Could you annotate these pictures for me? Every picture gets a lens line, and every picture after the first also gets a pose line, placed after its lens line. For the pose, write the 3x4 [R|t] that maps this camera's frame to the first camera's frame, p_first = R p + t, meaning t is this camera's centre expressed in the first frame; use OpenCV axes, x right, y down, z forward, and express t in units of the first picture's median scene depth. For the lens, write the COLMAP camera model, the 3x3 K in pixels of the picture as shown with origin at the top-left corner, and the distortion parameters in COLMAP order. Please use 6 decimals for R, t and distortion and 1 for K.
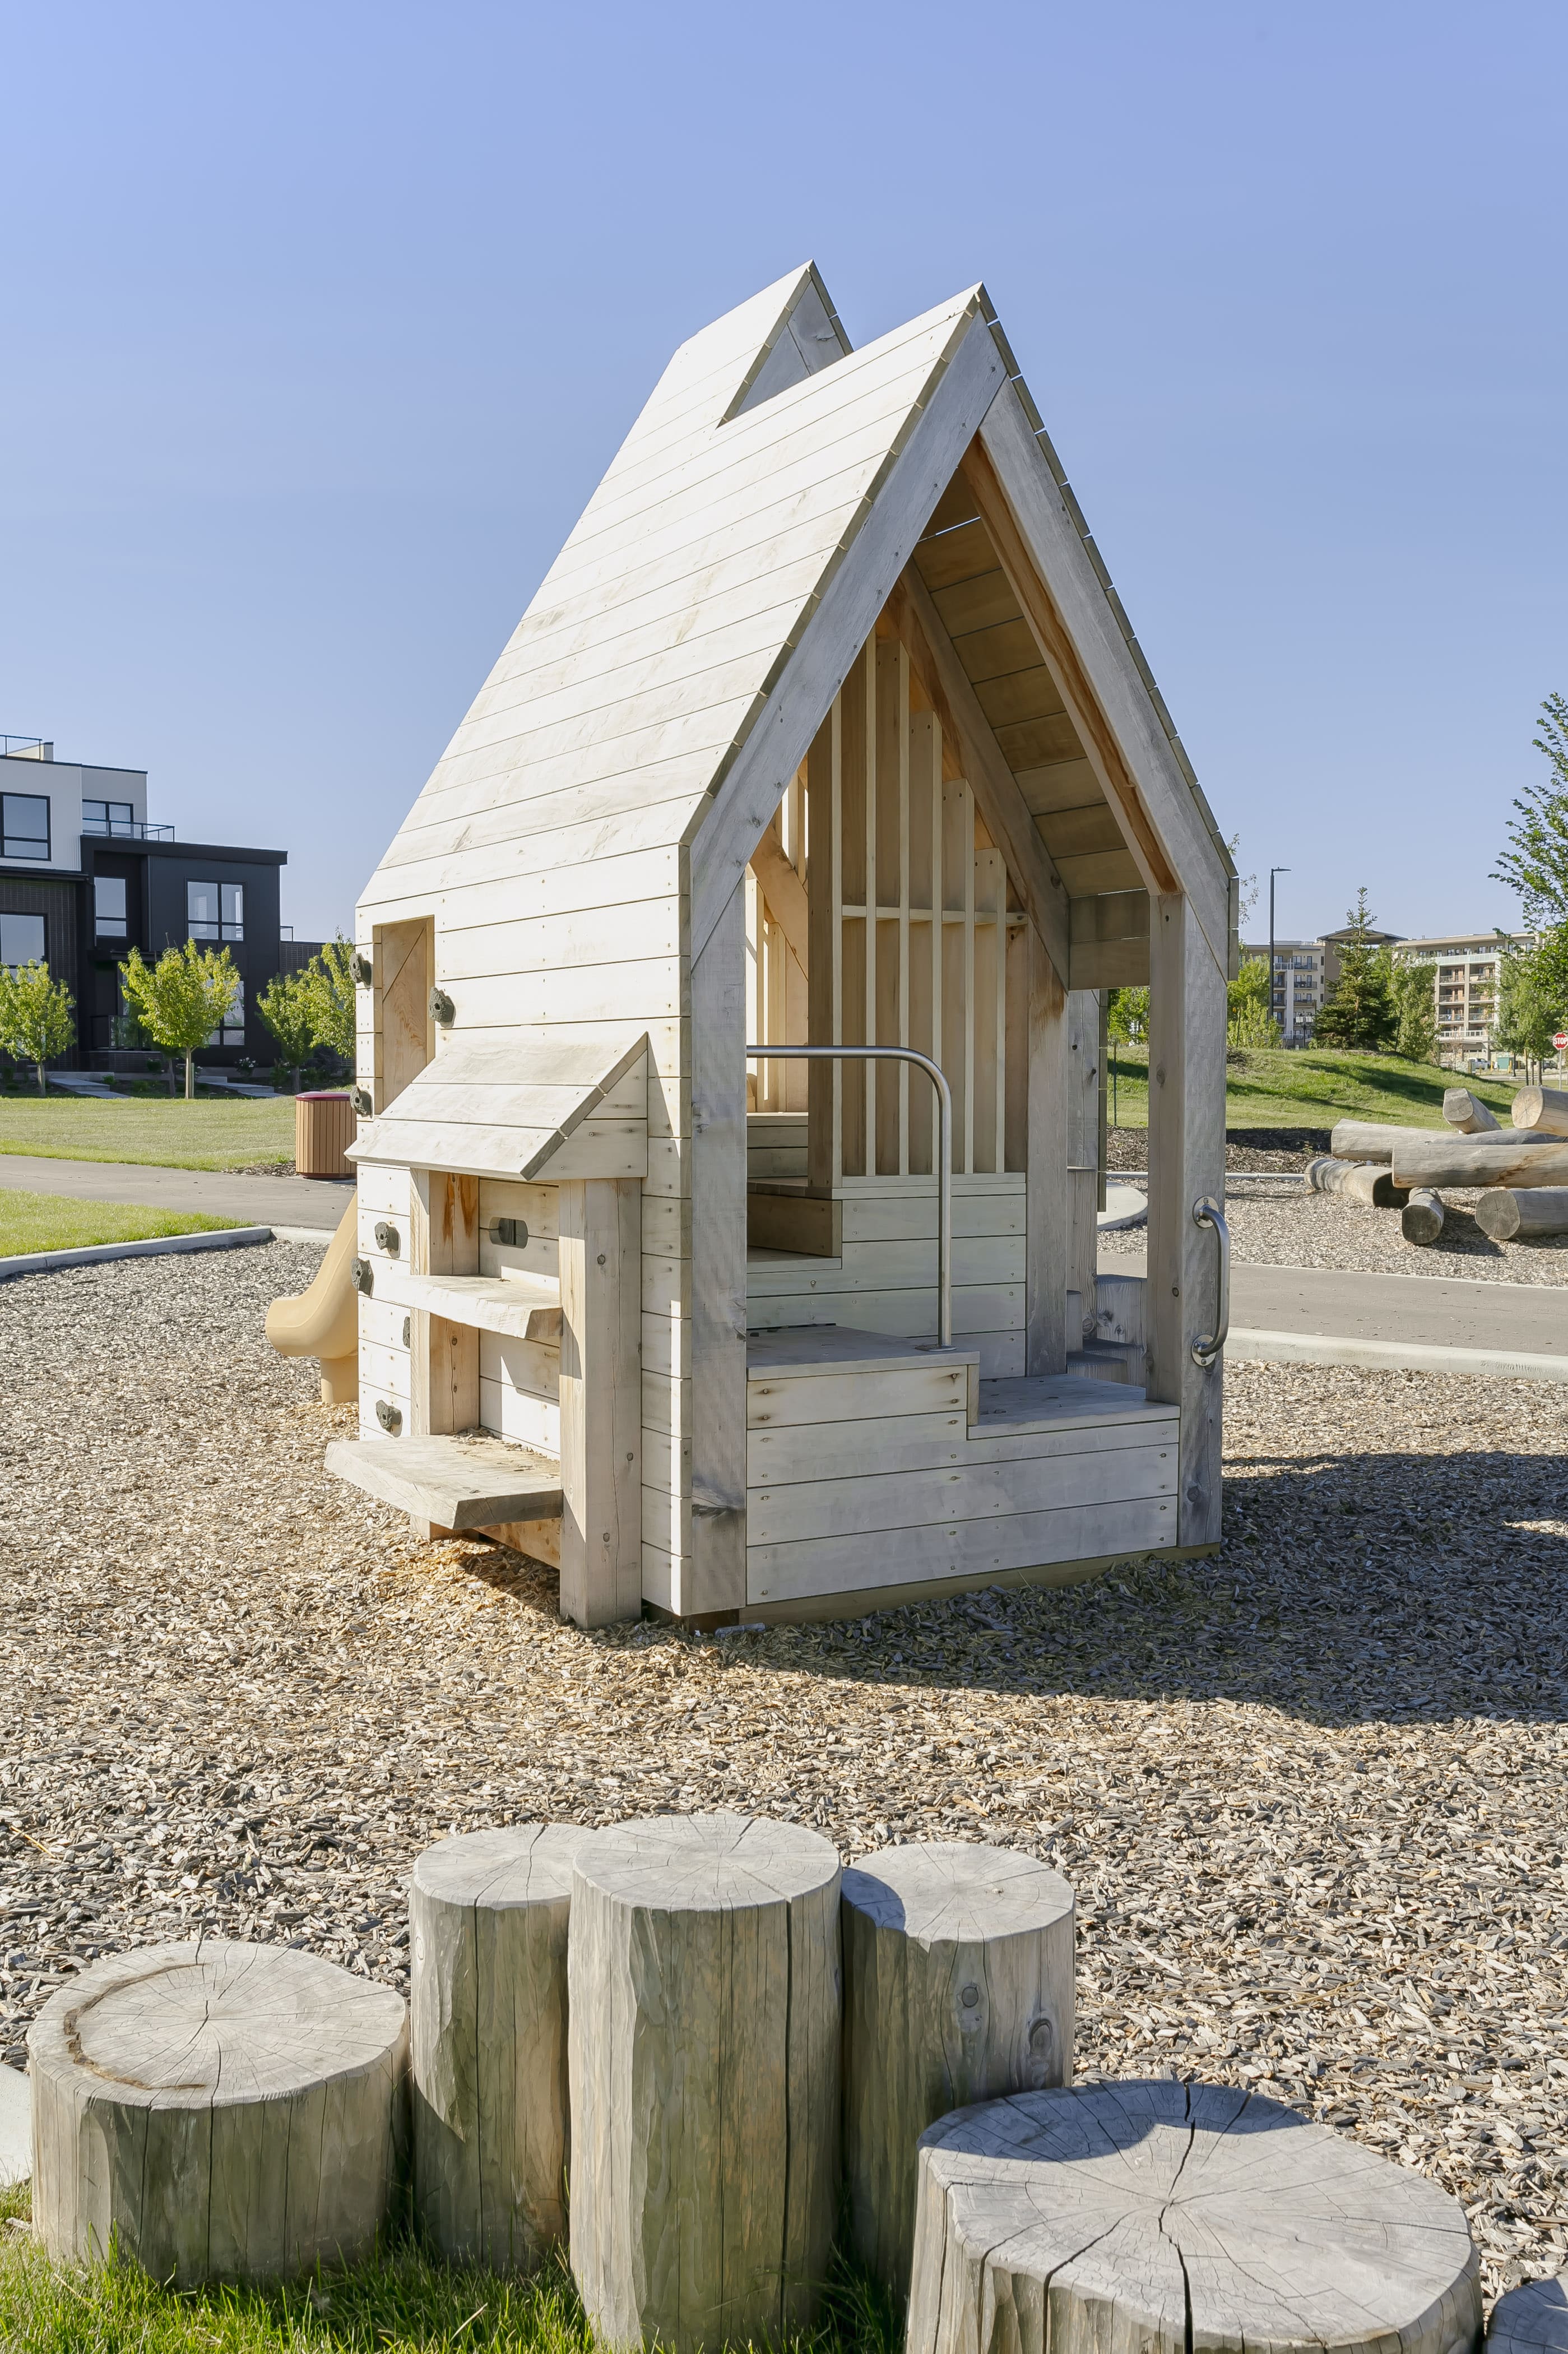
lens RADIAL K [[2033.7, 0, 784.0], [0, 2033.7, 1177.0], [0, 0, 1]] dist [0.011163, 0.006269]
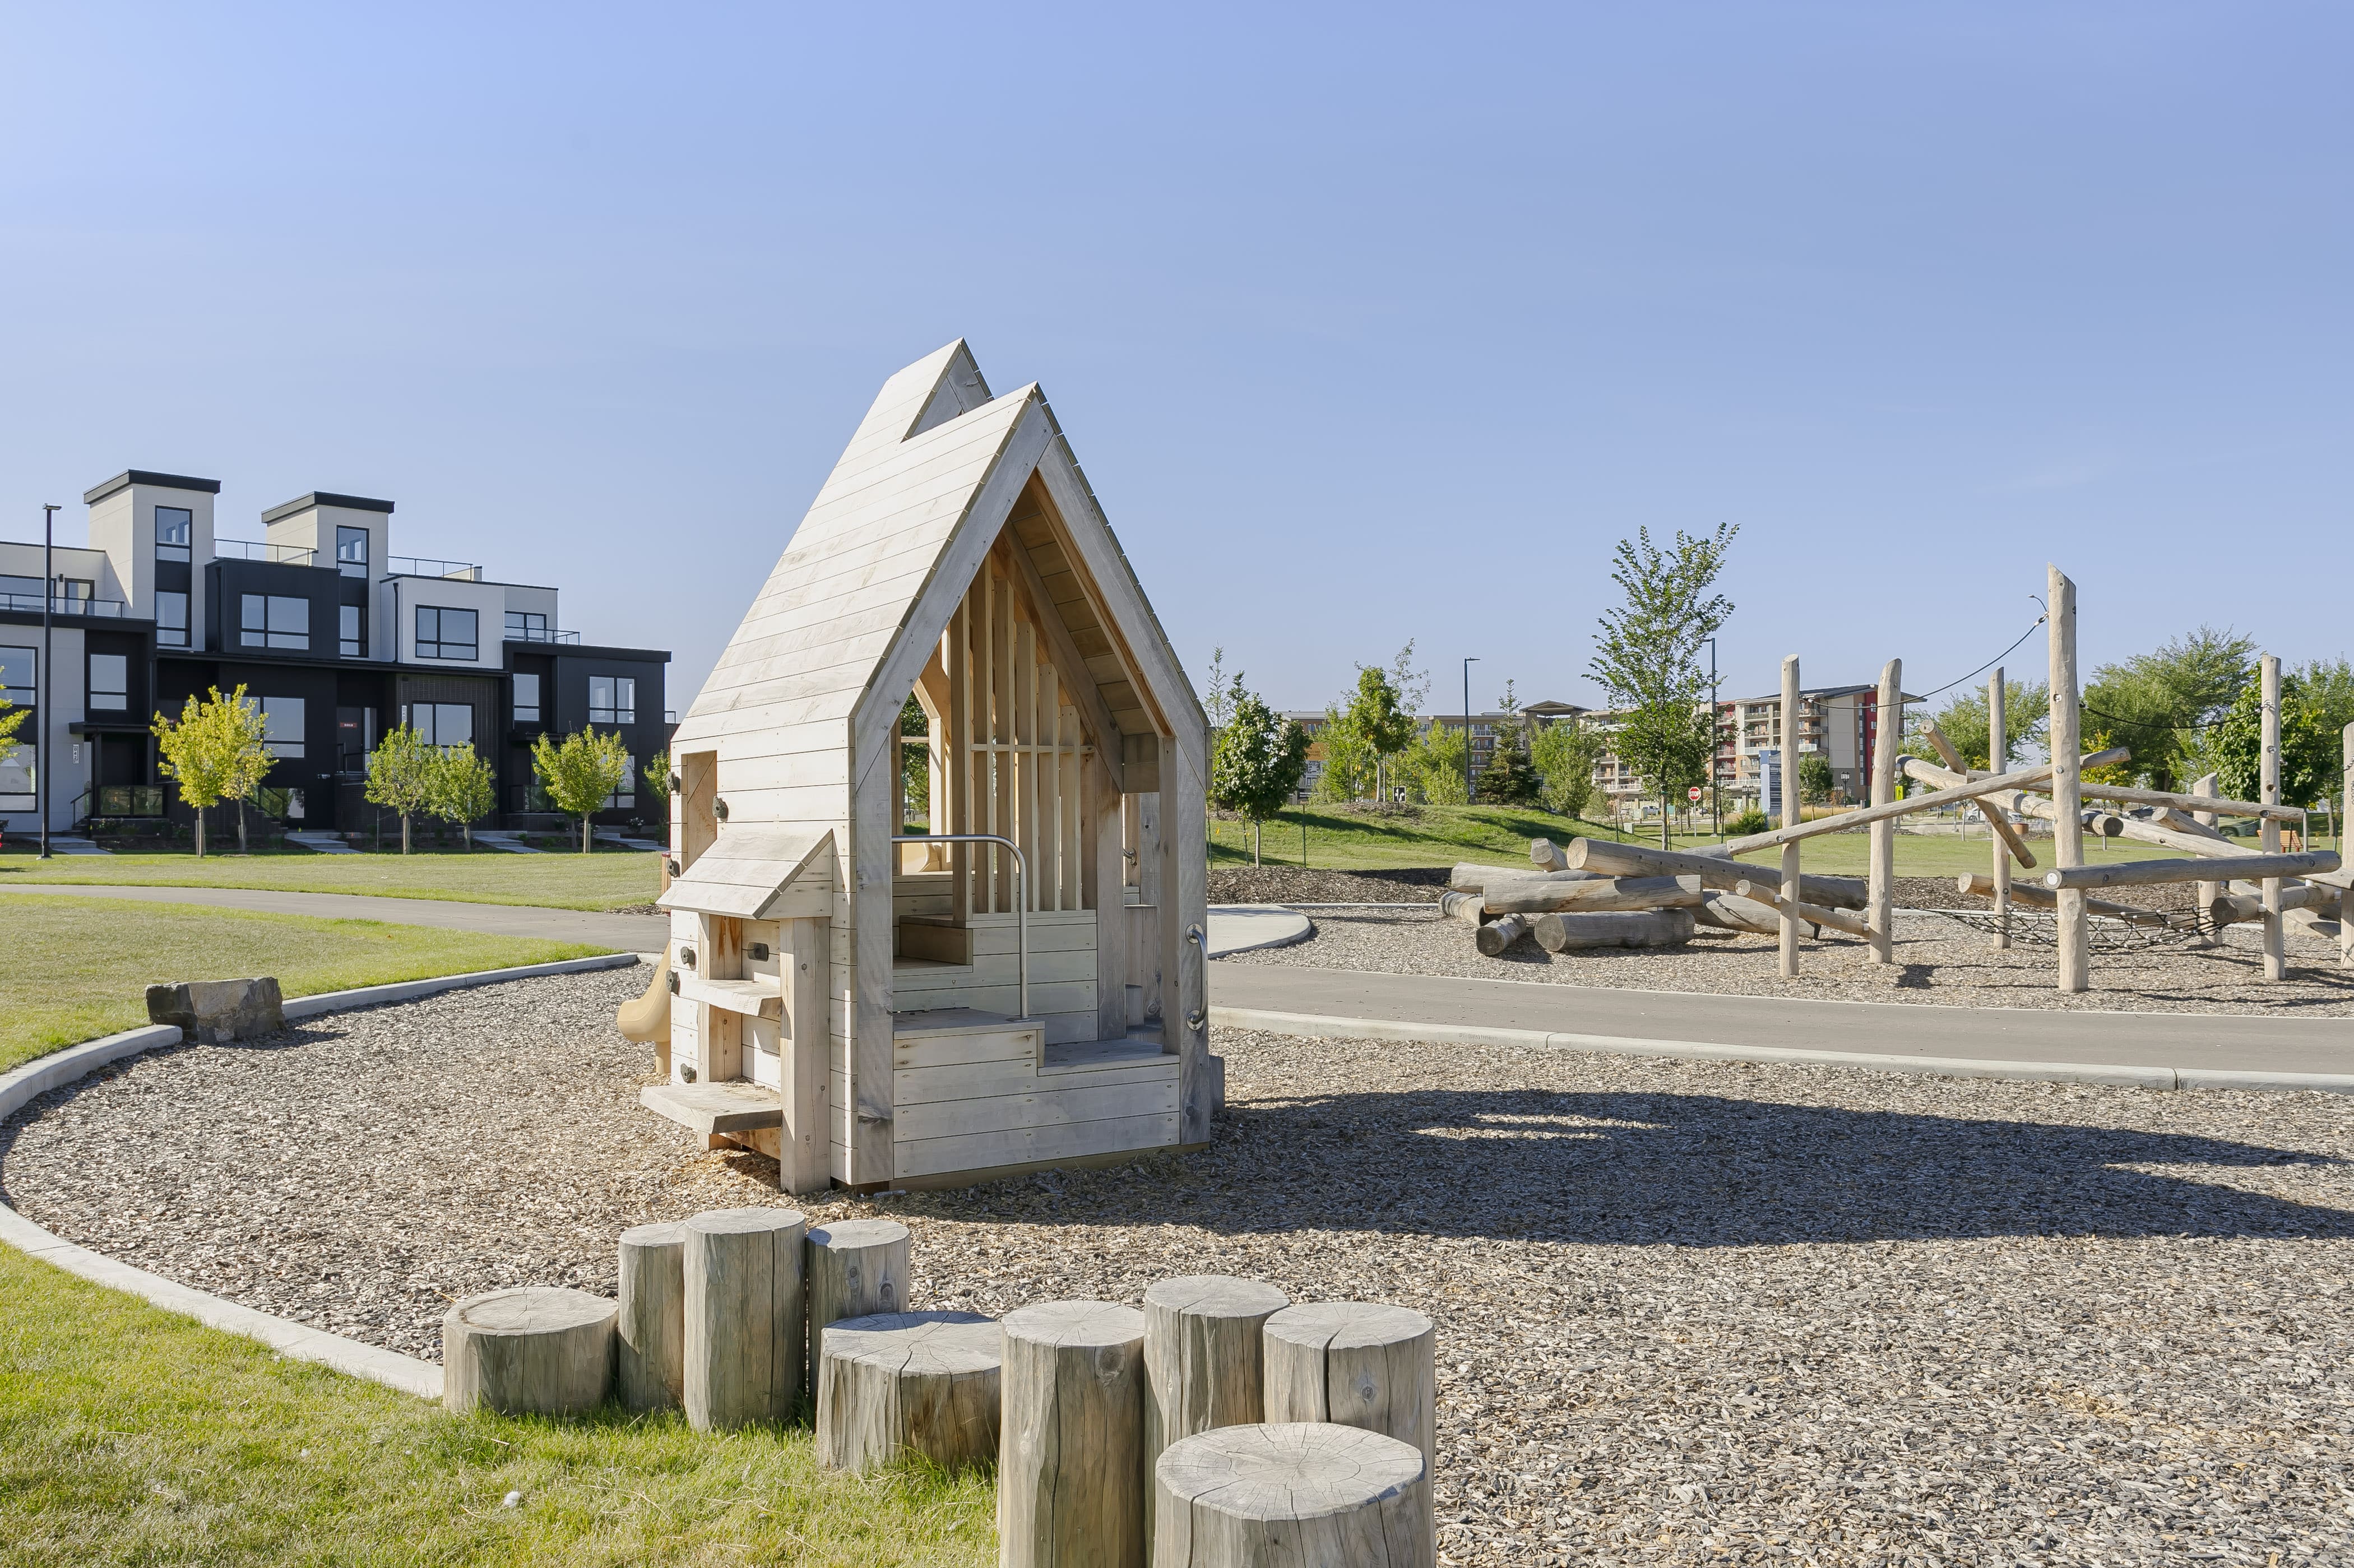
lens RADIAL K [[1735.1, 0, 1177.0], [0, 1735.1, 784.0], [0, 0, 1]] dist [0.004906, -0.002621]
pose [[0.999236, -0.008931, 0.038040, 0.143555], [0.011612, 0.997418, -0.070872, -0.003562], [-0.037309, 0.071259, 0.996760, -0.379203]]
